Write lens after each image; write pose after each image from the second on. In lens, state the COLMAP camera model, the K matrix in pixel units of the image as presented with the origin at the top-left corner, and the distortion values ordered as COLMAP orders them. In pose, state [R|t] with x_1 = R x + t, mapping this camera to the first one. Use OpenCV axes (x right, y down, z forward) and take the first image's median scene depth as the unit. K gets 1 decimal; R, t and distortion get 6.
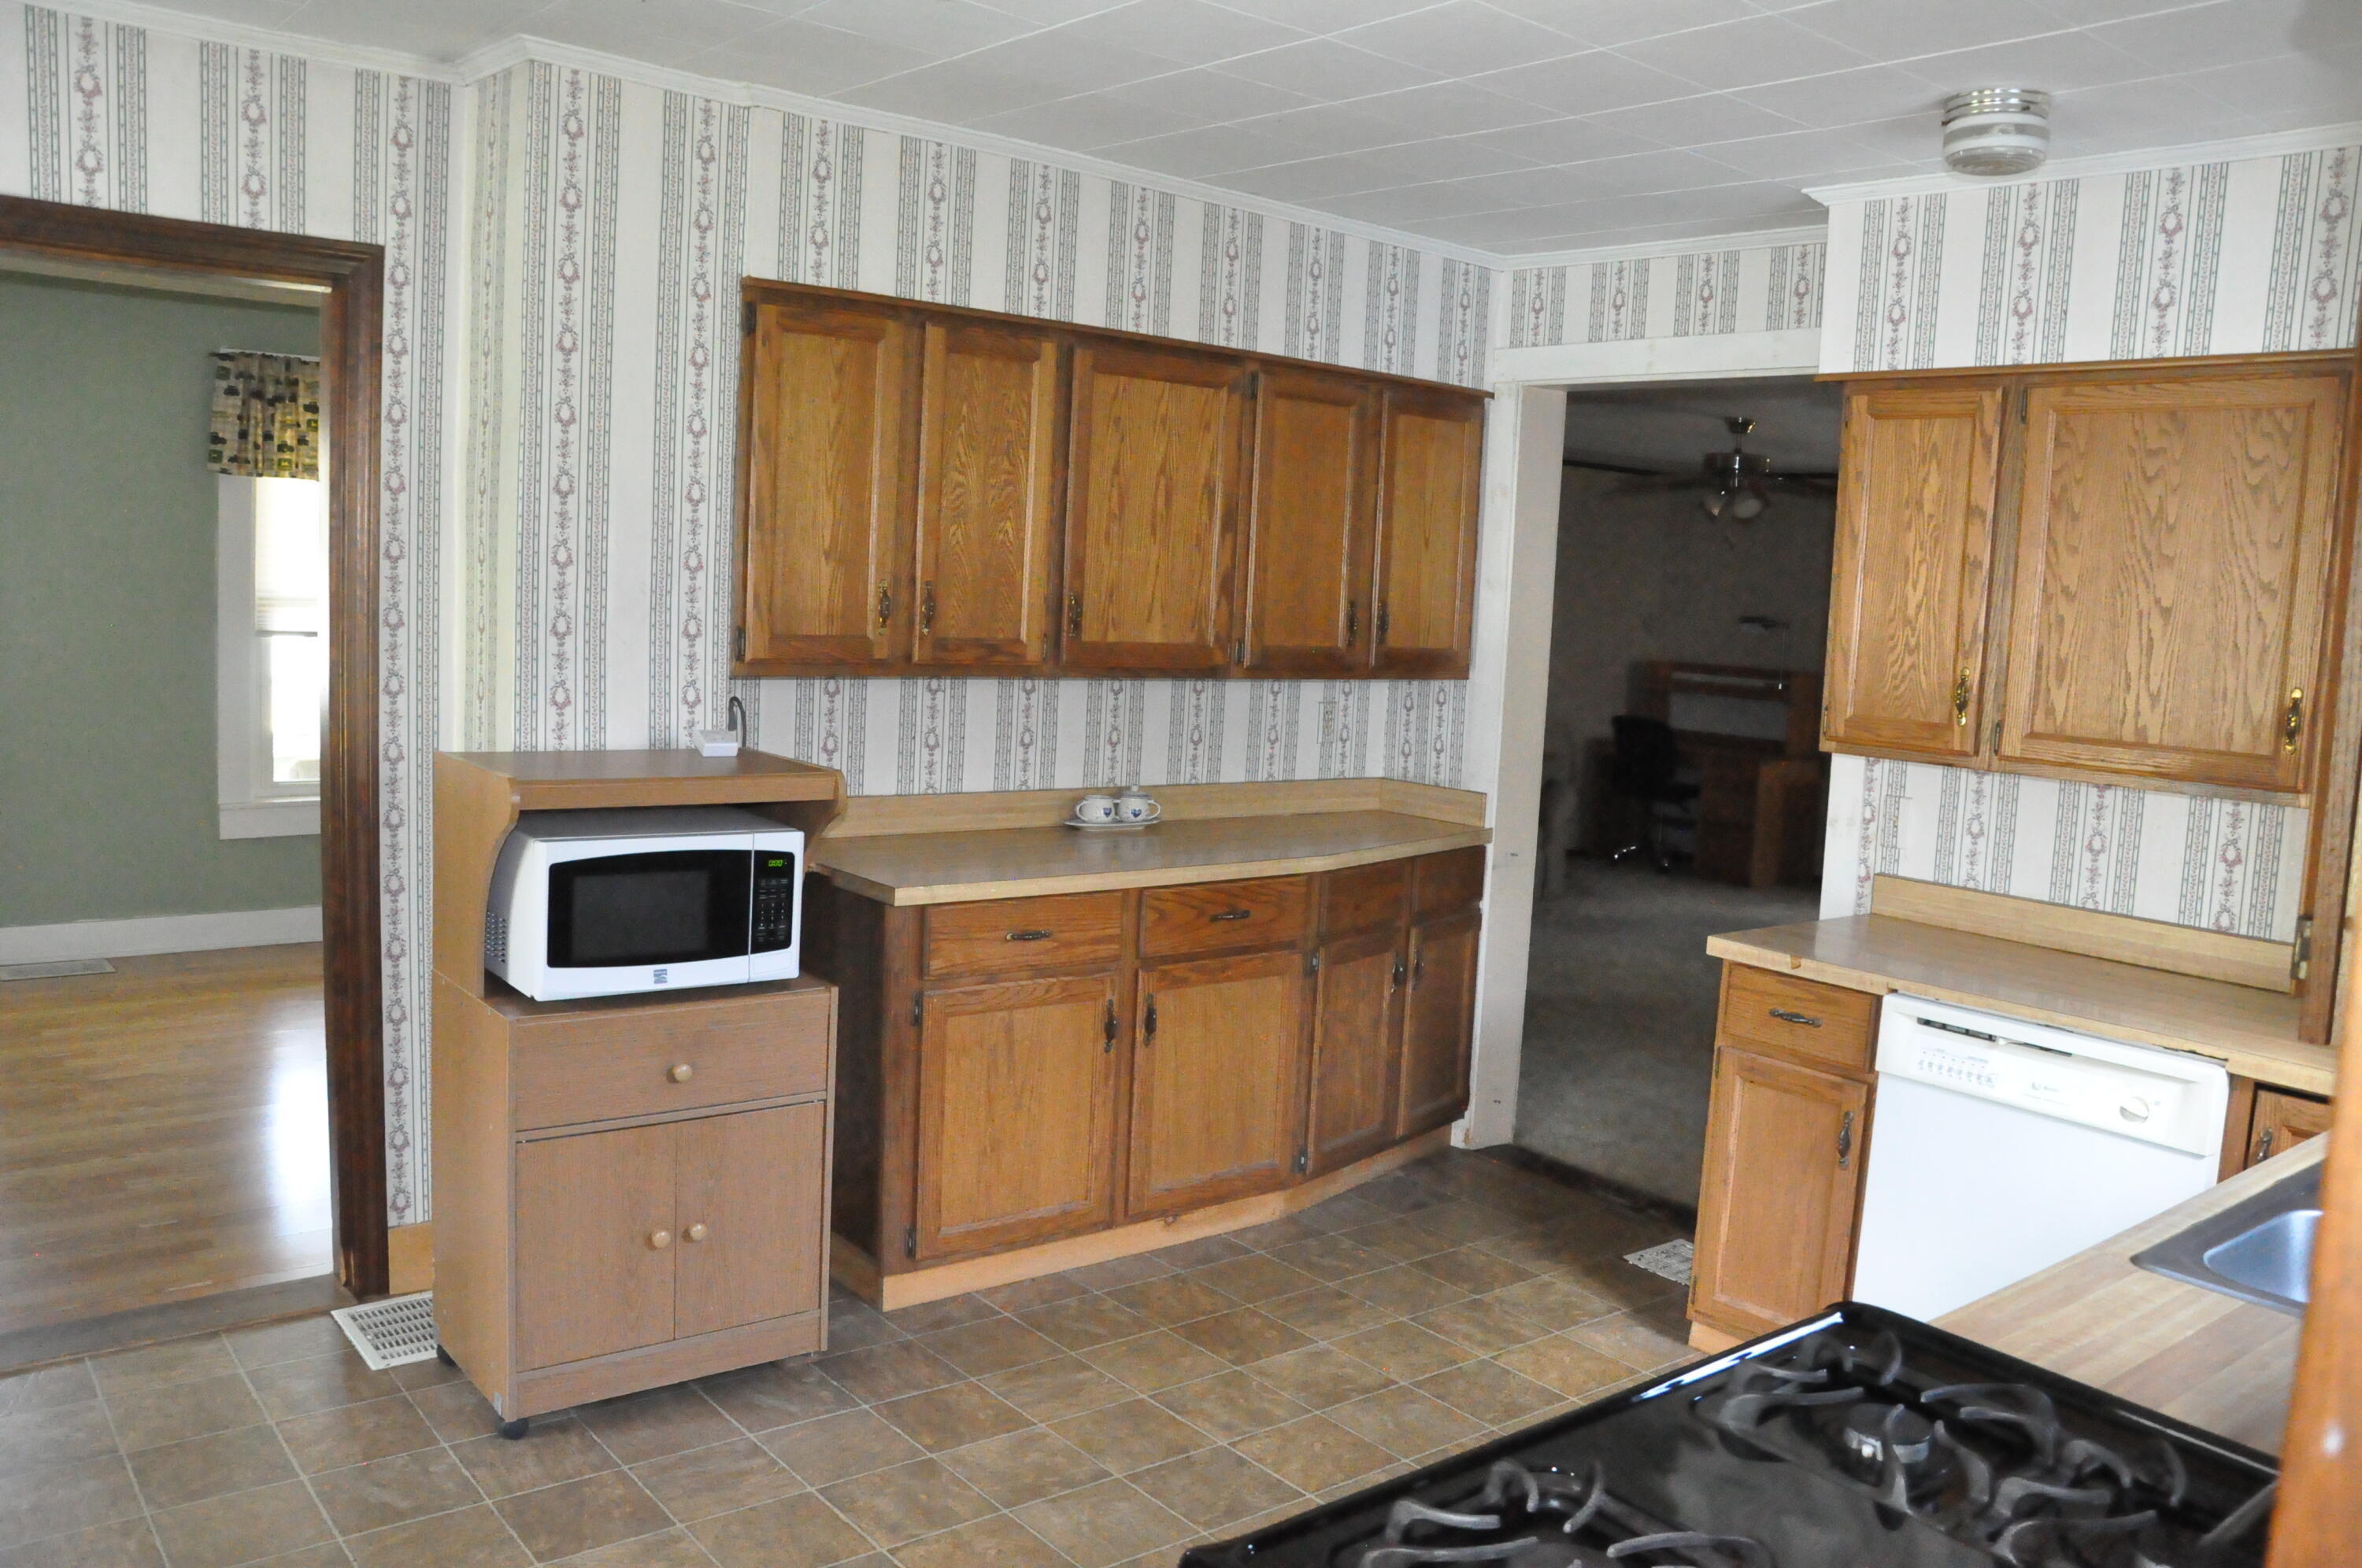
lens RADIAL K [[1824.2, 0, 1168.7], [0, 1824.2, 809.7], [0, 0, 1]] dist [-0.136621, 0.087508]
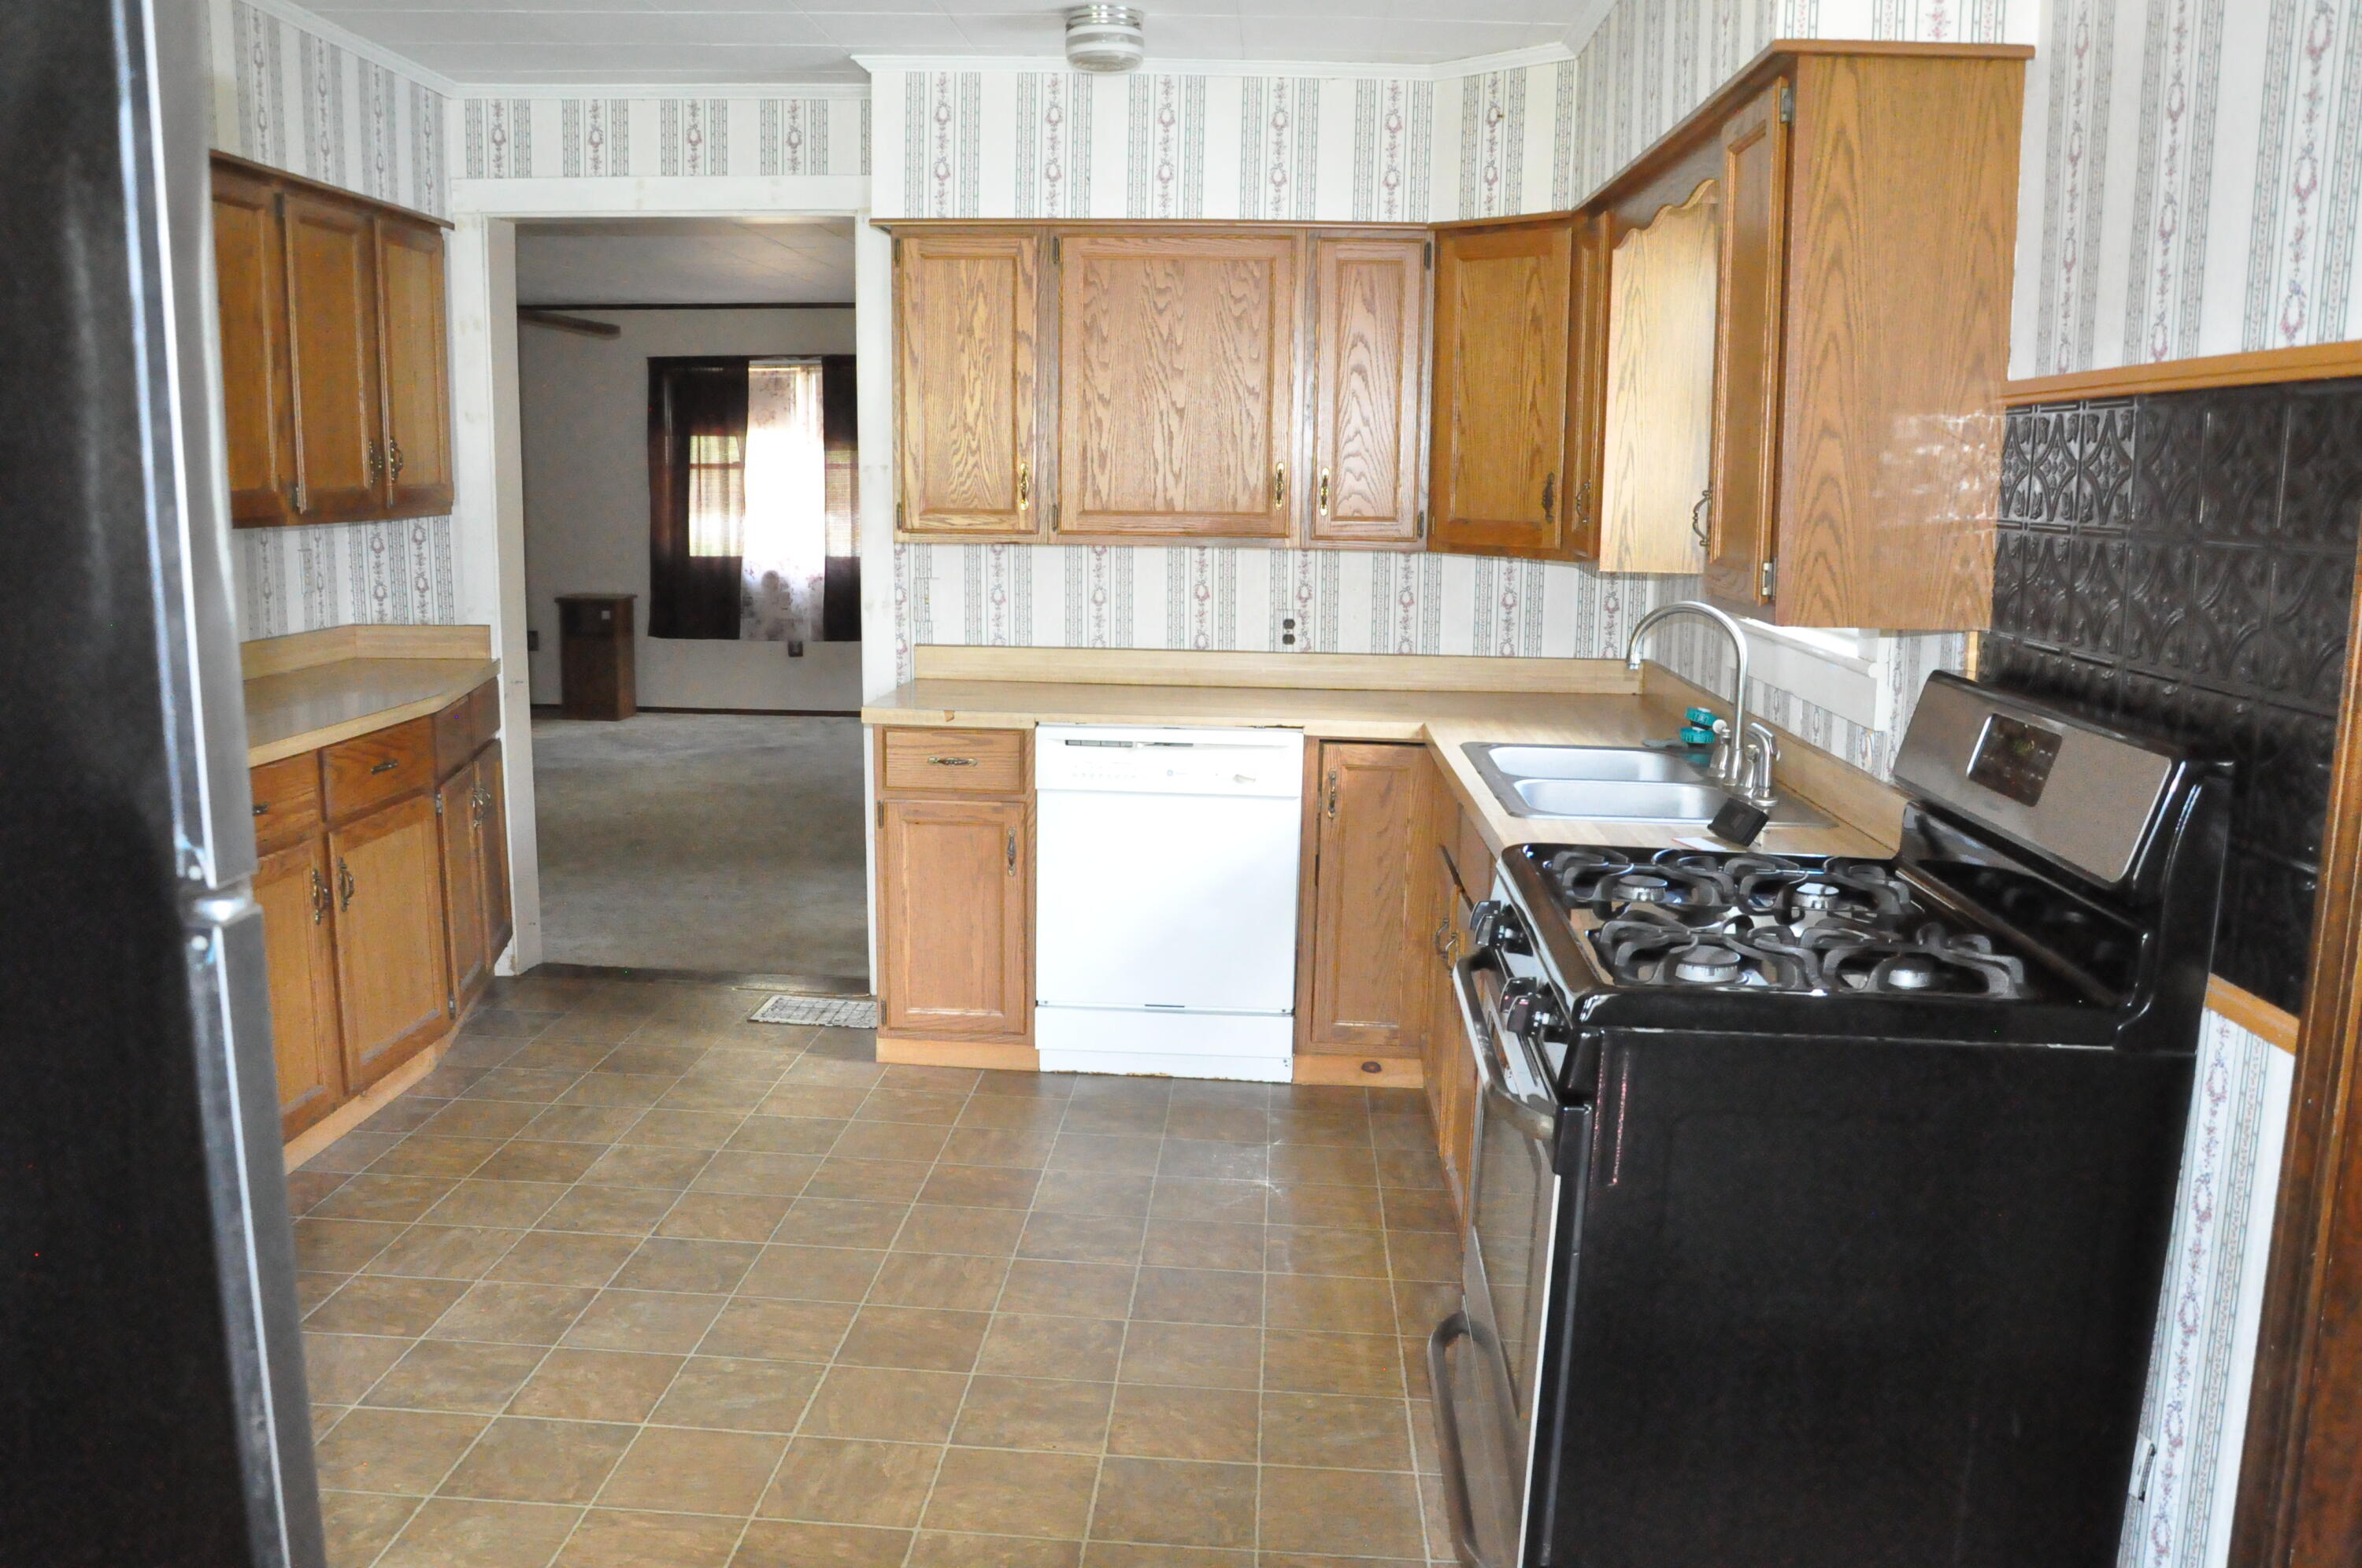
lens RADIAL K [[1824.2, 0, 1186.0], [0, 1824.2, 799.2], [0, 0, 1]] dist [-0.136621, 0.087508]
pose [[0.672451, -0.170913, 0.720138, -0.412007], [0.109444, 0.985238, 0.131633, -0.002817], [-0.732006, -0.009702, 0.681229, 0.049715]]
